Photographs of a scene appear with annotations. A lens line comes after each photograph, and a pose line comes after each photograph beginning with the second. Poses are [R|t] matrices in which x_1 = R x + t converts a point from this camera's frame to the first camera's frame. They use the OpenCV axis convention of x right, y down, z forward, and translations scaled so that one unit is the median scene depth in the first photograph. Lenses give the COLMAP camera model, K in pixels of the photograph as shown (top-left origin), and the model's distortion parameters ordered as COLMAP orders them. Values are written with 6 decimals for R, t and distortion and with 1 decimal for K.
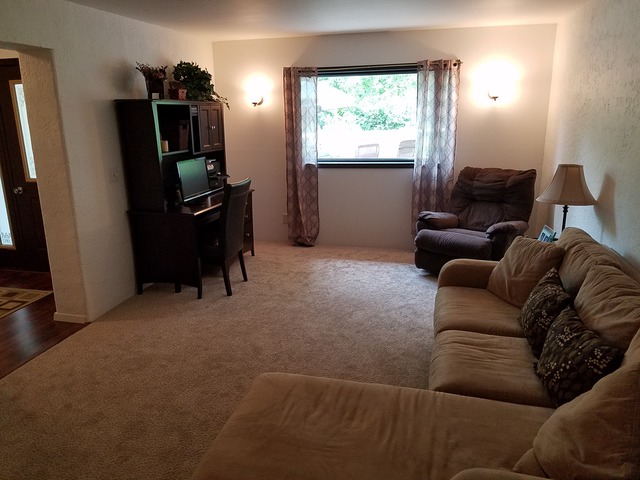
lens RADIAL K [[503.2, 0, 316.0], [0, 503.2, 252.0], [0, 0, 1]] dist [0.231806, -0.341609]
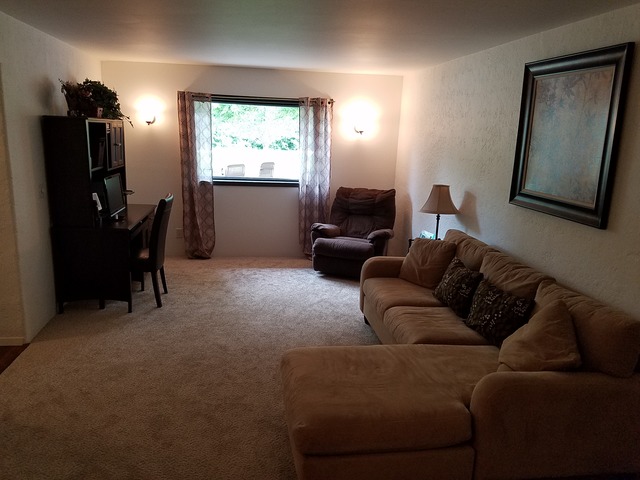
lens RADIAL K [[503.2, 0, 316.0], [0, 503.2, 252.0], [0, 0, 1]] dist [0.231806, -0.341609]
pose [[0.920475, -0.044234, 0.388289, -0.259831], [0.058446, 0.997981, -0.024862, 0.017734], [-0.386406, 0.045578, 0.921202, -0.086421]]
